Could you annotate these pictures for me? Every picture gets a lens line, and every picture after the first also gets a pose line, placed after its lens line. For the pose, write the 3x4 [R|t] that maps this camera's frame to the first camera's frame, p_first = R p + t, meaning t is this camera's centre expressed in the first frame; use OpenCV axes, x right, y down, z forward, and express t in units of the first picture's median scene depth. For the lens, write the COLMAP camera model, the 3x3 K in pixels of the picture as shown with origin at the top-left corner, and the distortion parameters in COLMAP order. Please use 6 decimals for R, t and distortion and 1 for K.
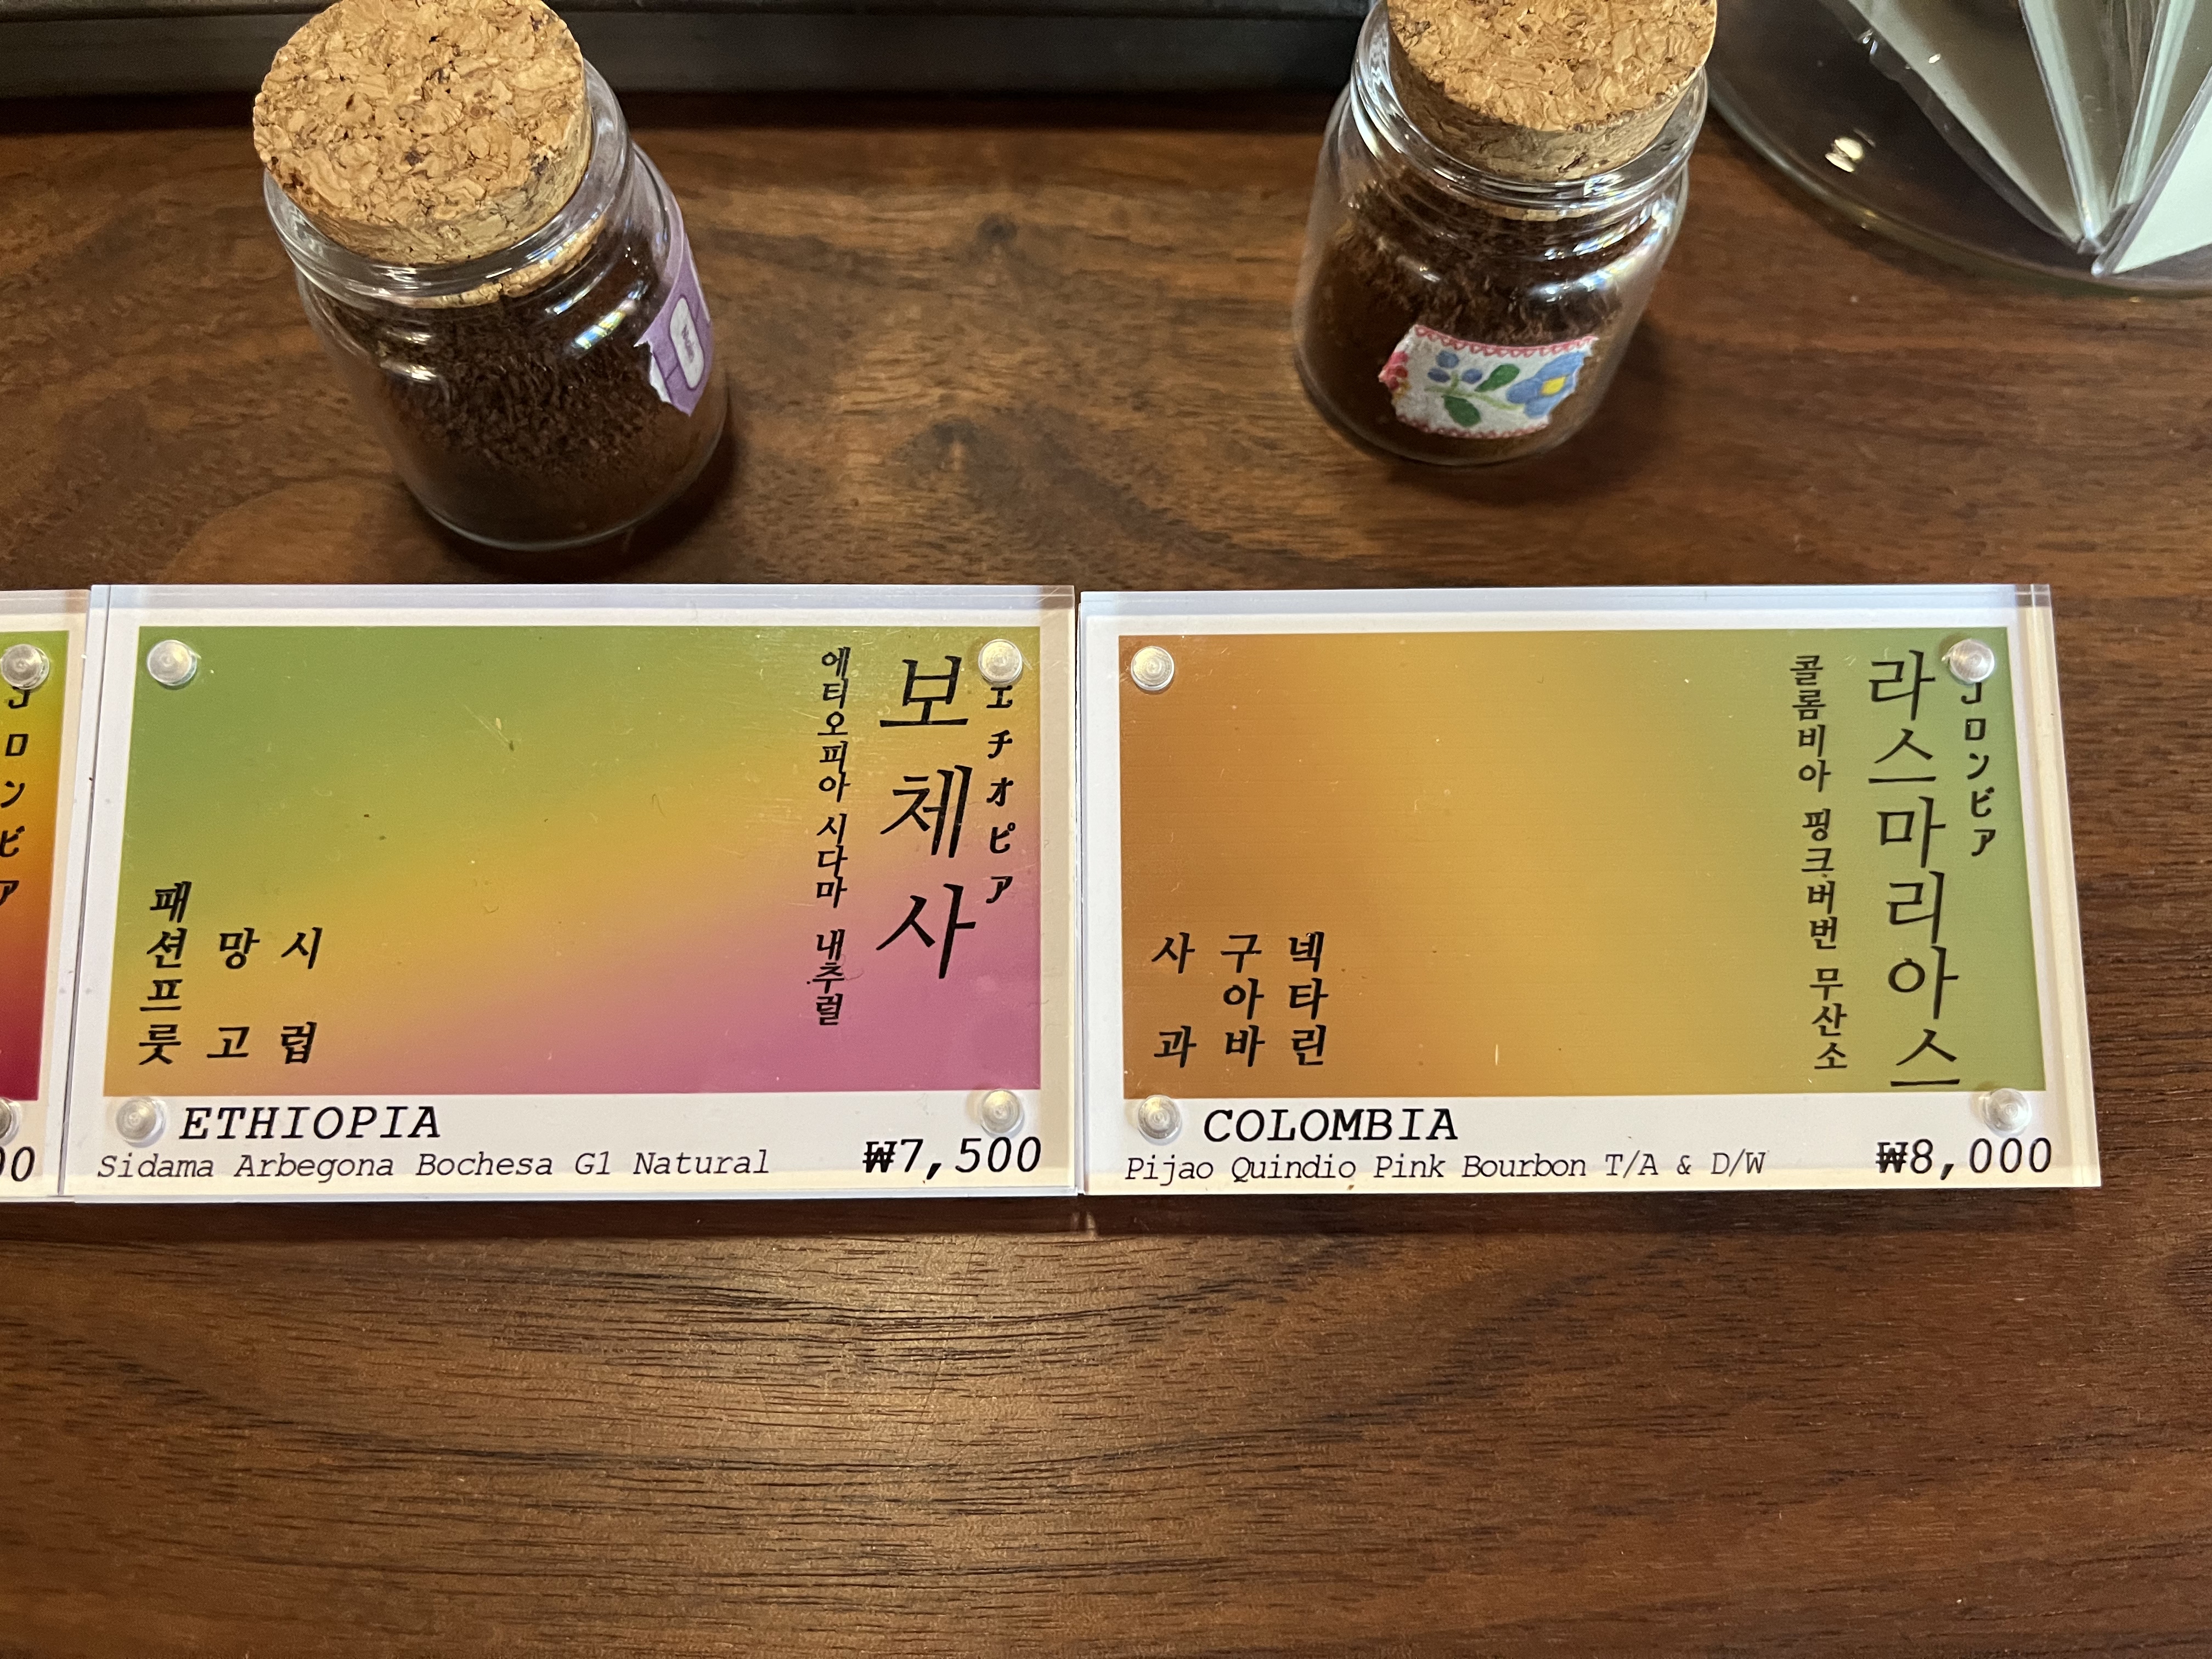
lens RADIAL K [[1768.4, 0, 1106.0], [0, 1768.4, 829.5], [0, 0, 1]] dist [0.032157, -0.087383]
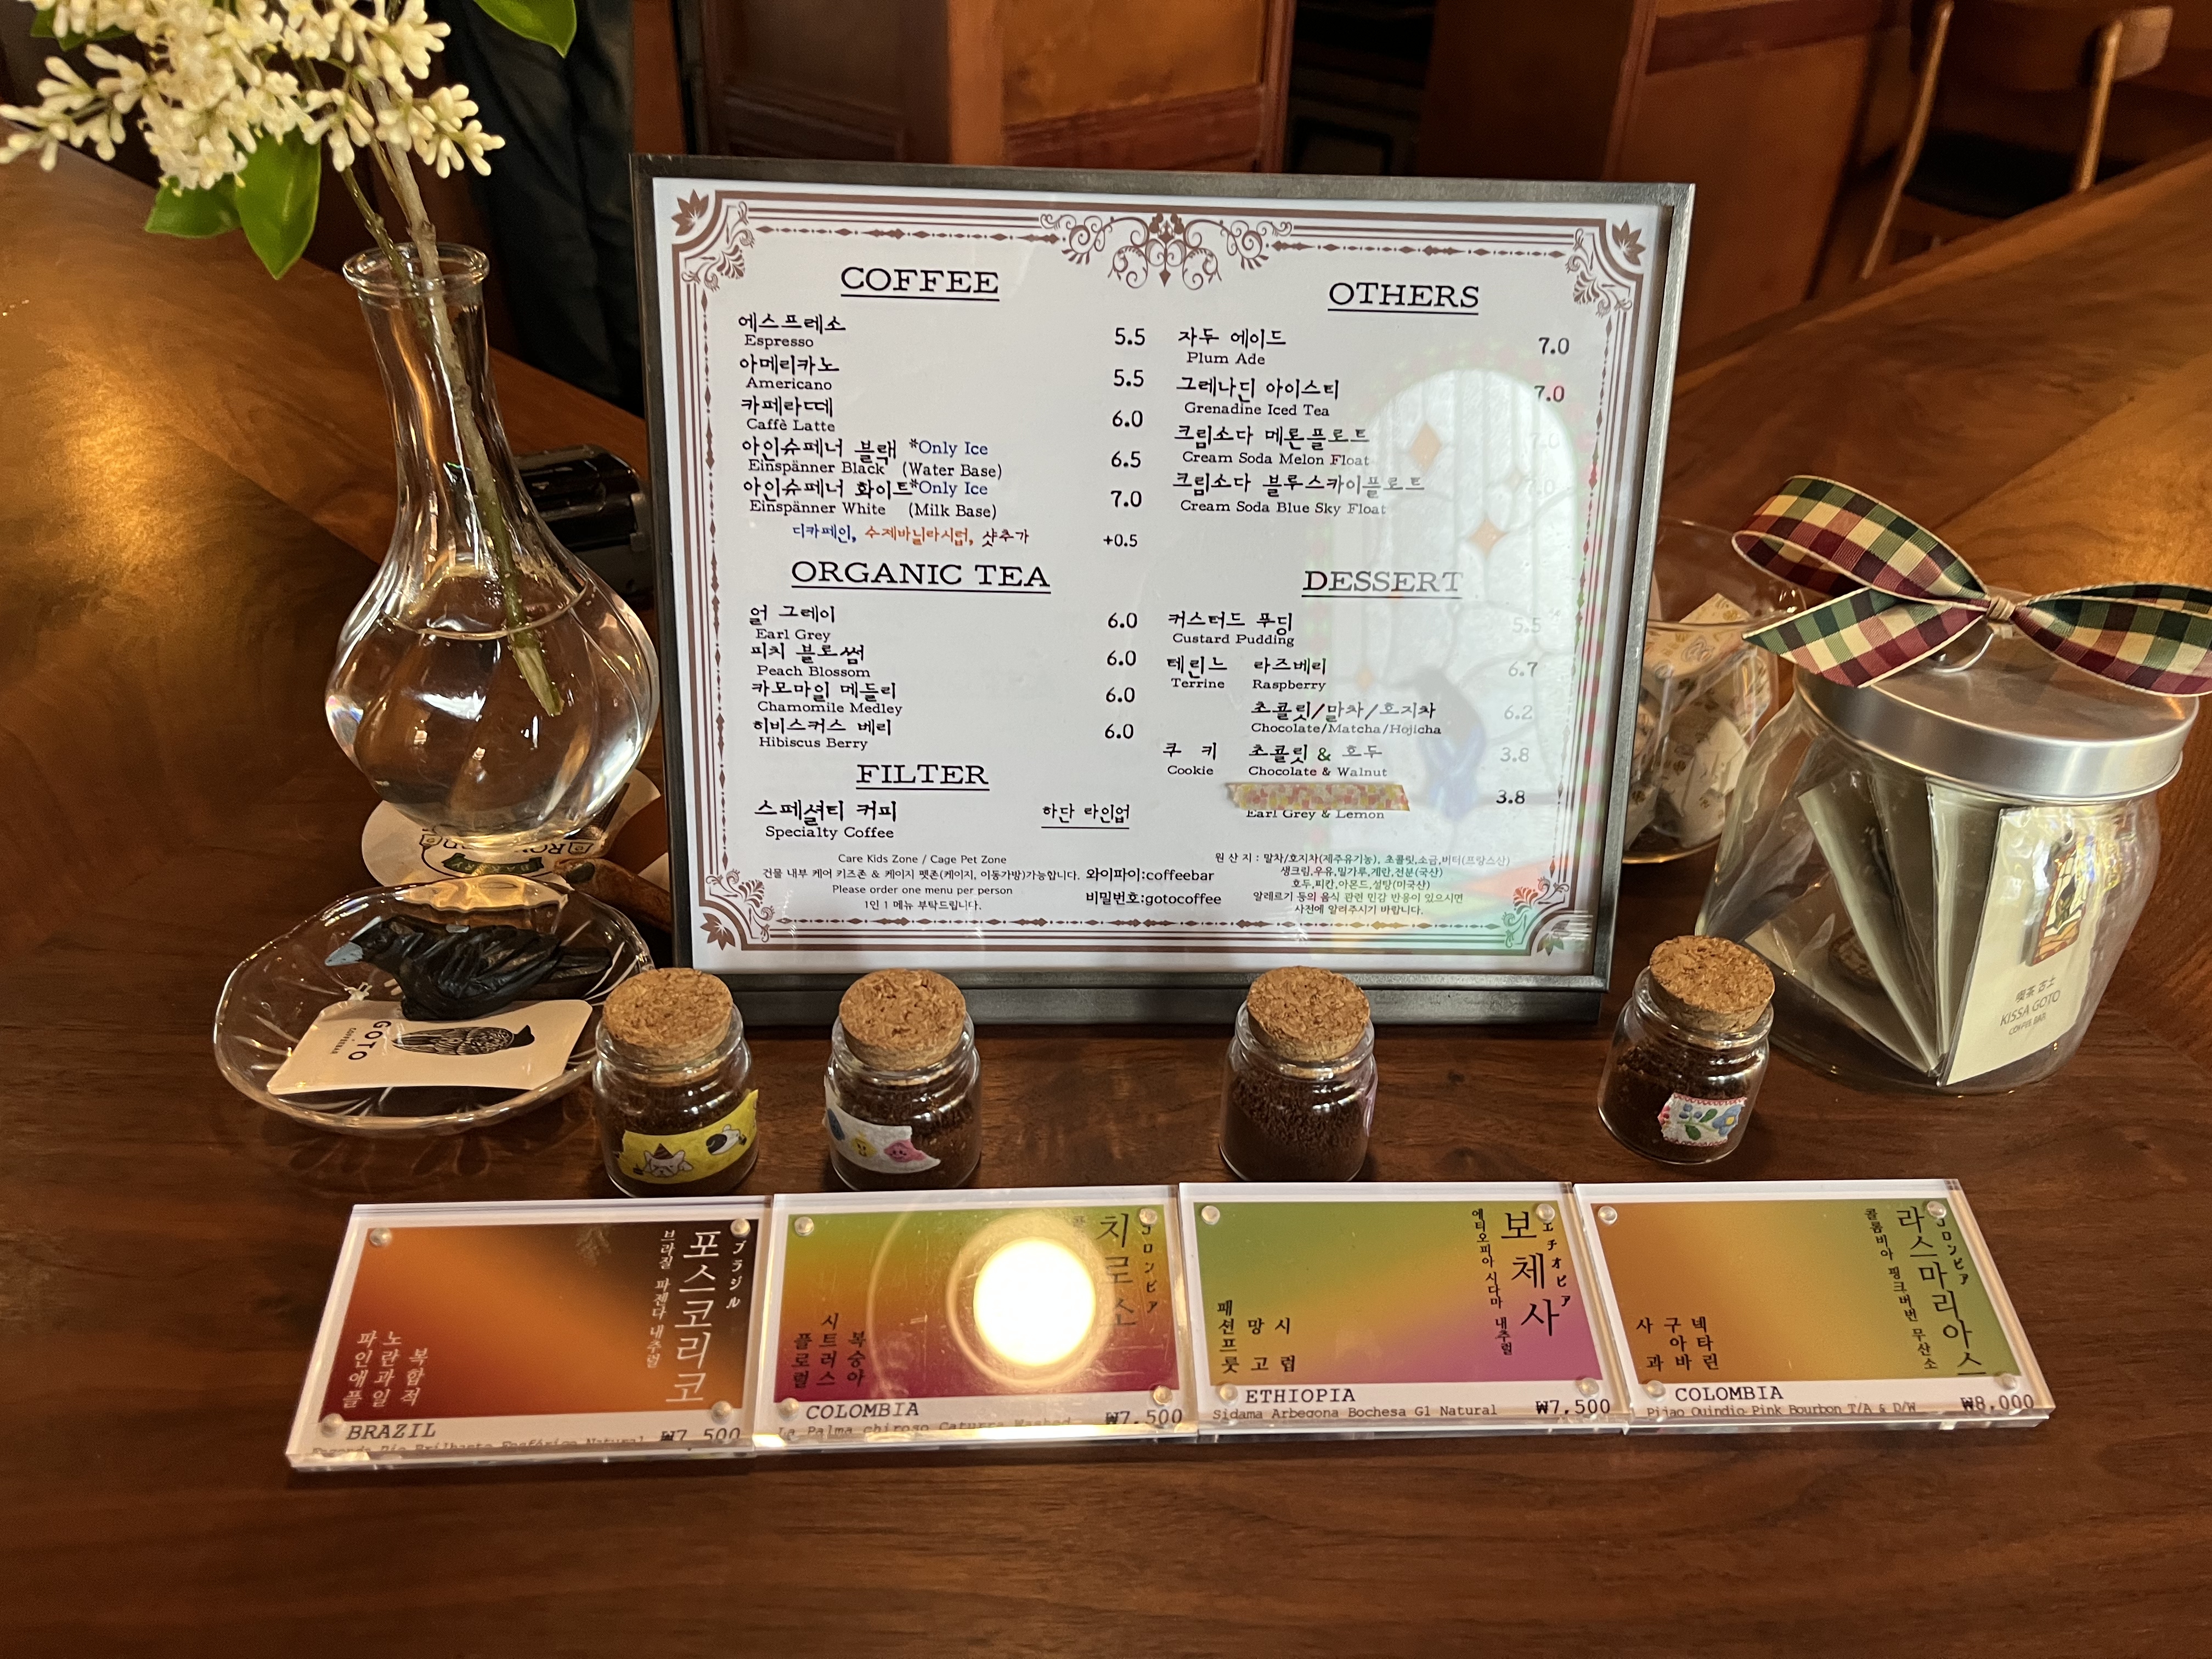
lens RADIAL K [[1696.1, 0, 1102.9], [0, 1696.1, 857.1], [0, 0, 1]] dist [0.073272, -0.116714]
pose [[0.998594, -0.004449, 0.052824, -0.796408], [0.032637, 0.836821, -0.546503, 0.766406], [-0.041773, 0.547458, 0.835790, -1.217039]]
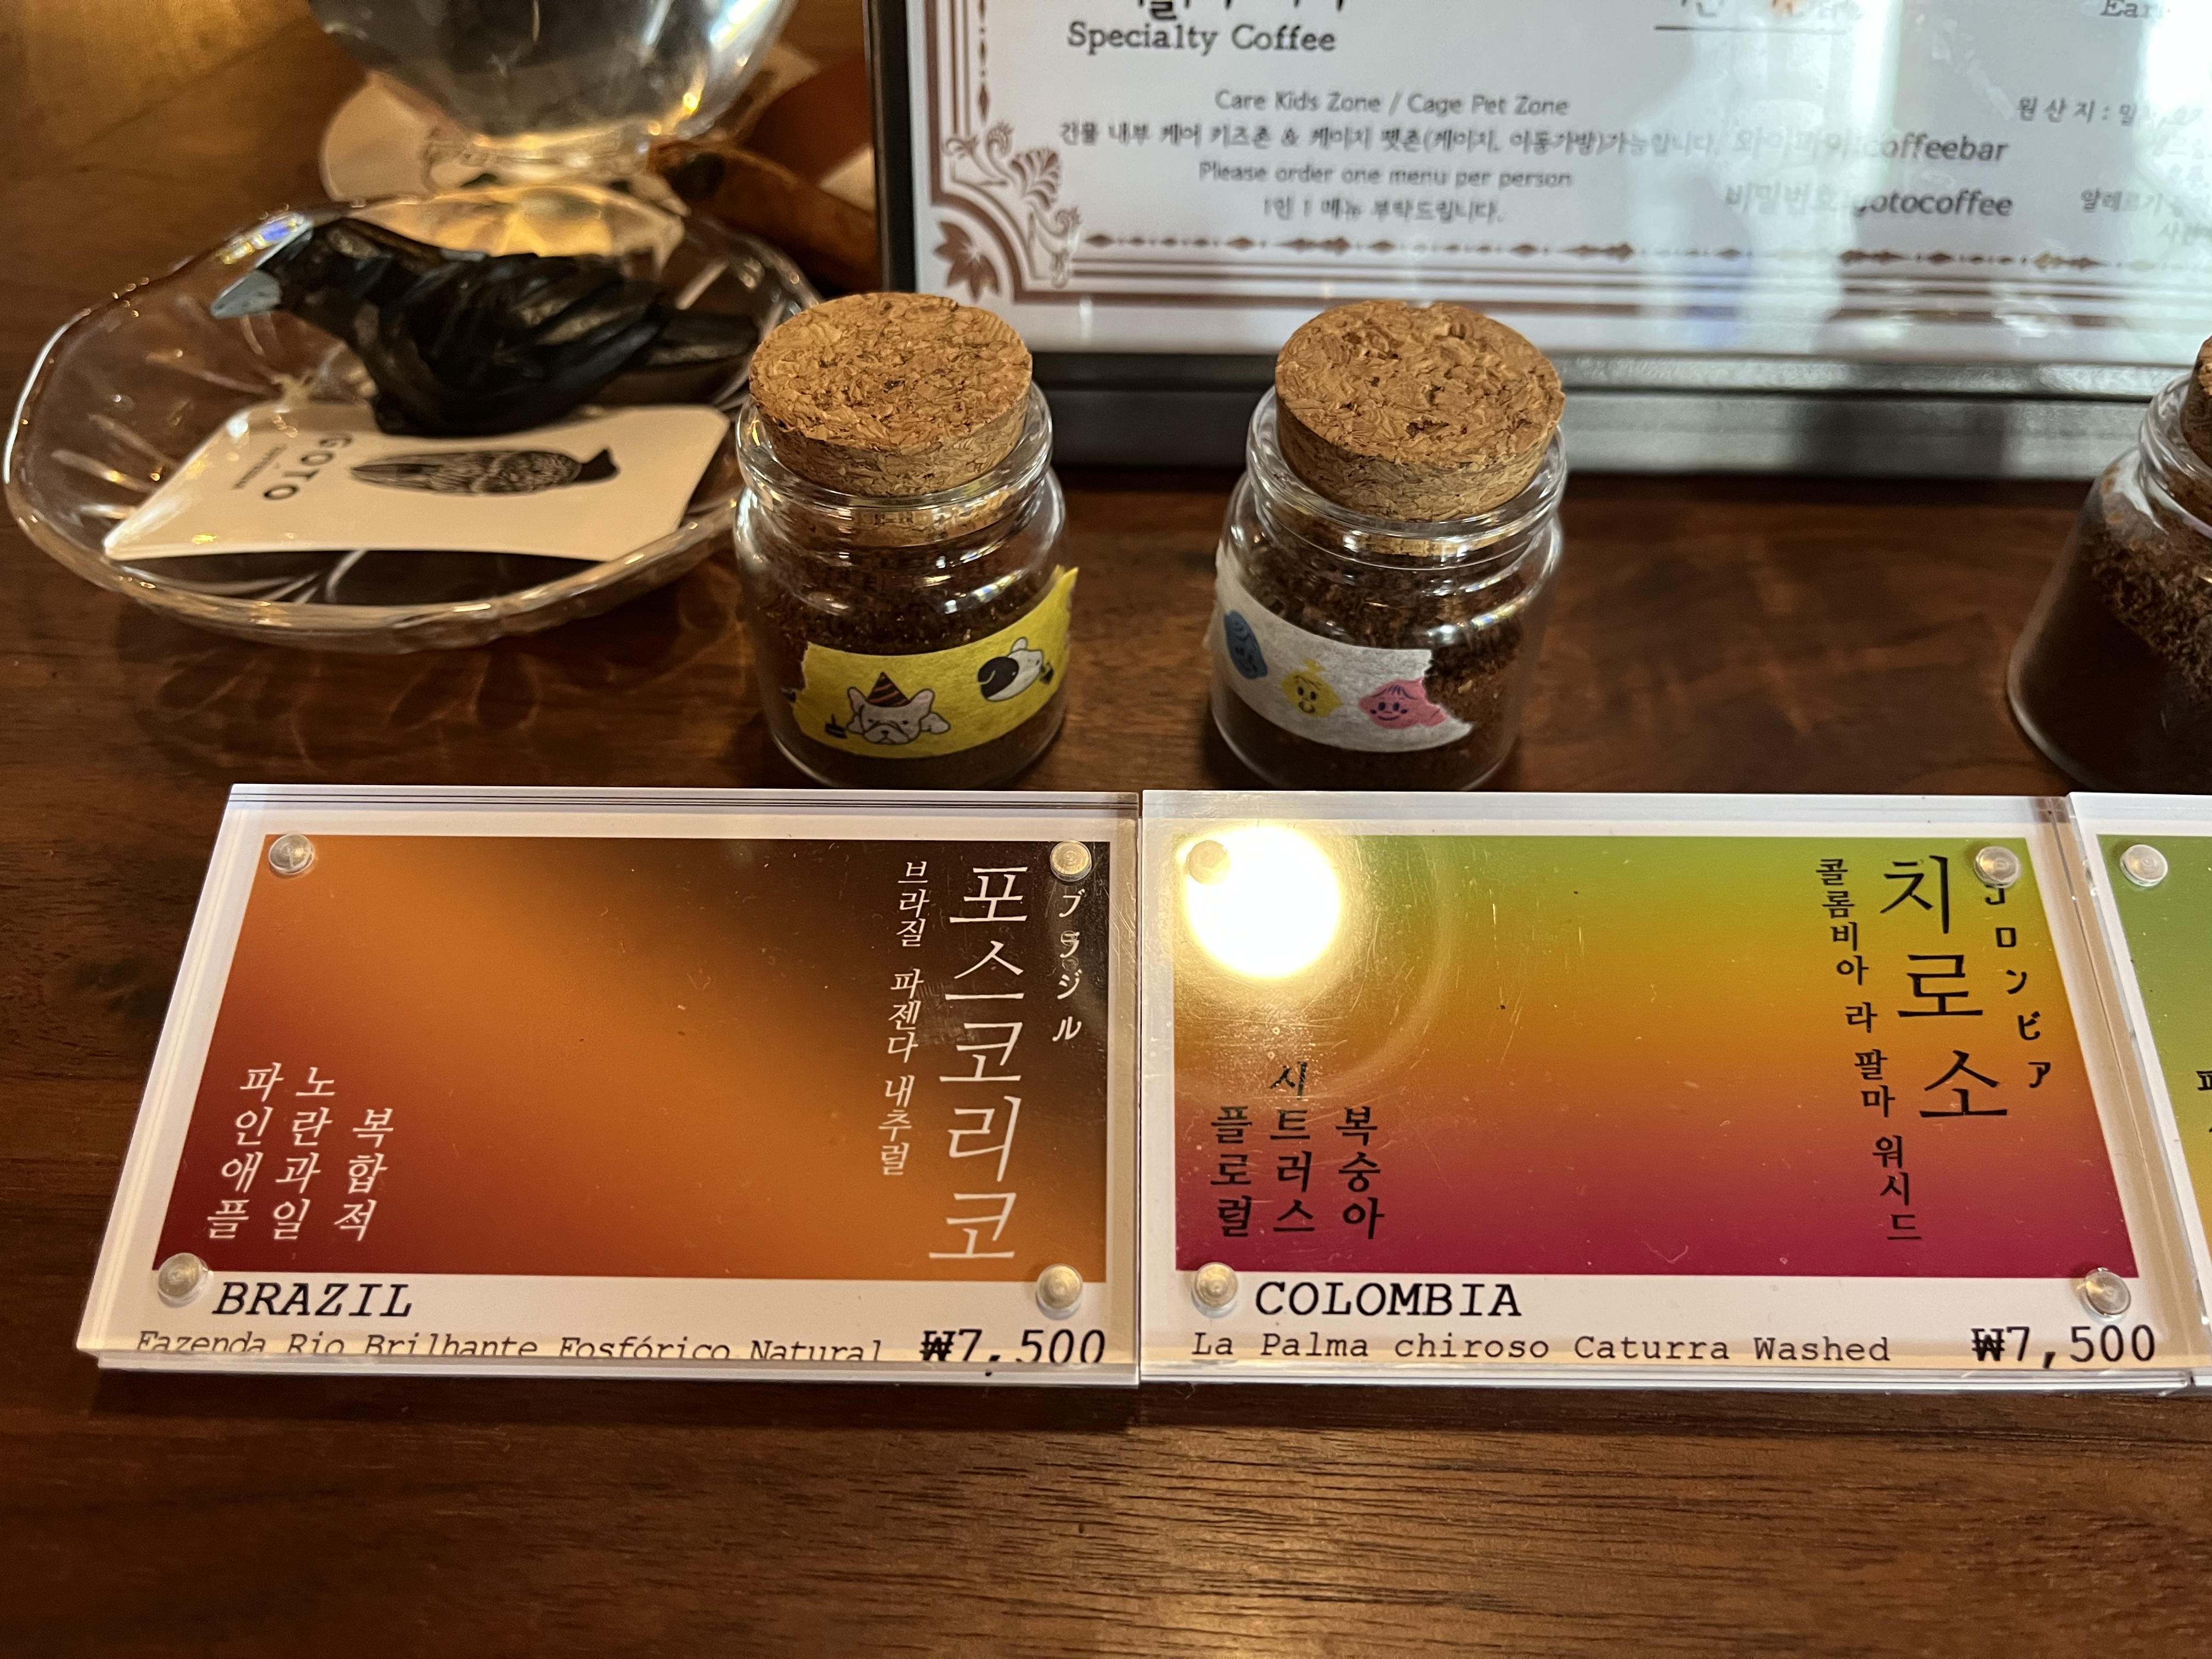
lens RADIAL K [[1768.4, 0, 1106.0], [0, 1768.4, 829.5], [0, 0, 1]] dist [0.032157, -0.087383]
pose [[0.999527, 0.014076, -0.027345, -1.115188], [-0.022683, 0.937832, -0.346347, 0.260477], [0.020770, 0.346803, 0.937708, -0.000586]]
